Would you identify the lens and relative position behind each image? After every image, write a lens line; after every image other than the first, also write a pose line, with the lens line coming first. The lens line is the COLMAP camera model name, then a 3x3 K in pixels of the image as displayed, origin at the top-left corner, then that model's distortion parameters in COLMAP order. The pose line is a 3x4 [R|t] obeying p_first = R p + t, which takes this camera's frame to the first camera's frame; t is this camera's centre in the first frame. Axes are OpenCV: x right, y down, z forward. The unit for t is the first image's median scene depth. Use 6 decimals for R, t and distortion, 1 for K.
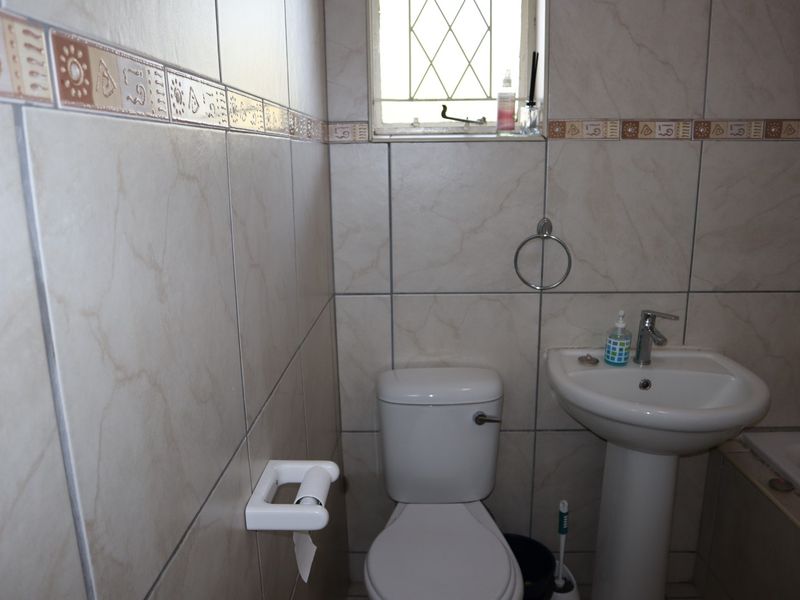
lens RADIAL K [[625.0, 0, 400.2], [0, 625.0, 301.9], [0, 0, 1]] dist [-0.123203, 0.079619]
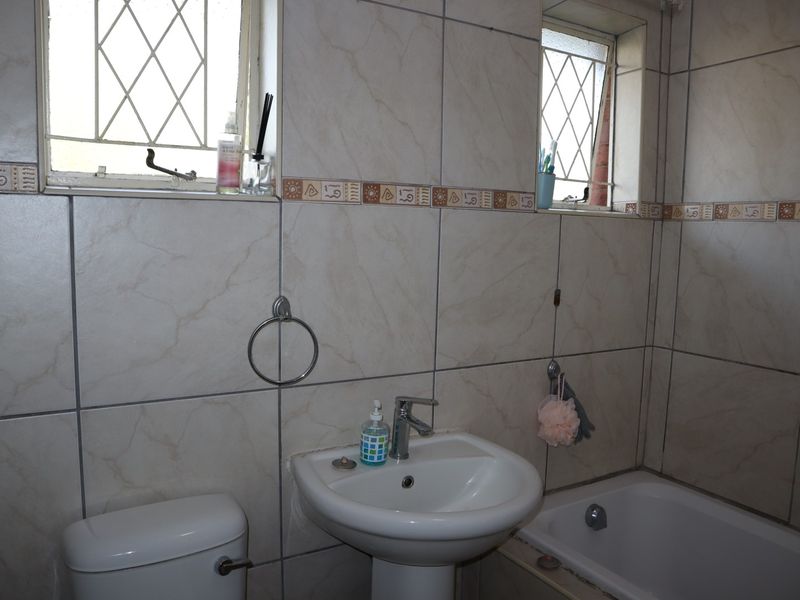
lens RADIAL K [[625.0, 0, 398.3], [0, 625.0, 300.2], [0, 0, 1]] dist [-0.123203, 0.079619]
pose [[0.843342, -0.026828, 0.536708, -0.075257], [0.091673, 0.991295, -0.094496, -0.038840], [-0.529501, 0.128894, 0.838460, 0.236091]]
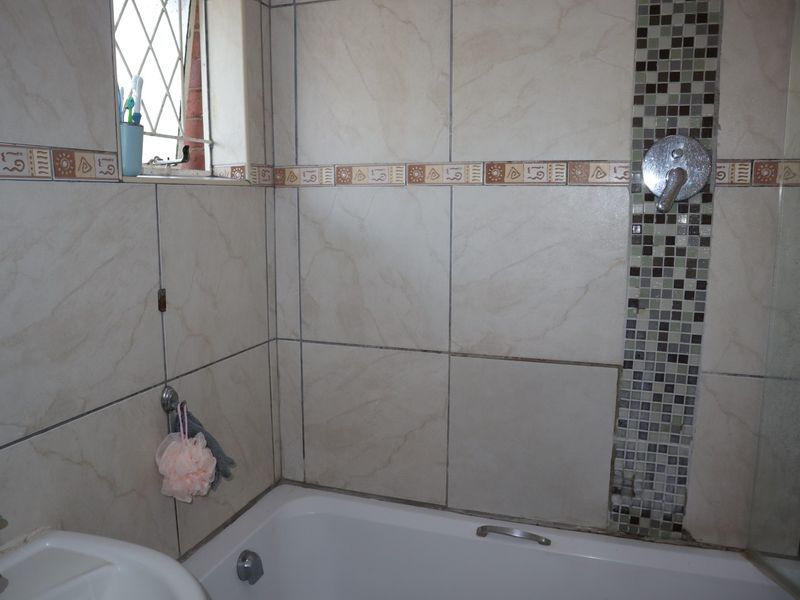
lens RADIAL K [[625.0, 0, 400.6], [0, 625.0, 300.2], [0, 0, 1]] dist [-0.123203, 0.079619]
pose [[0.293593, -0.140603, 0.945534, 0.098838], [0.216296, 0.973242, 0.077562, -0.114687], [-0.931139, 0.181743, 0.316149, 0.473238]]
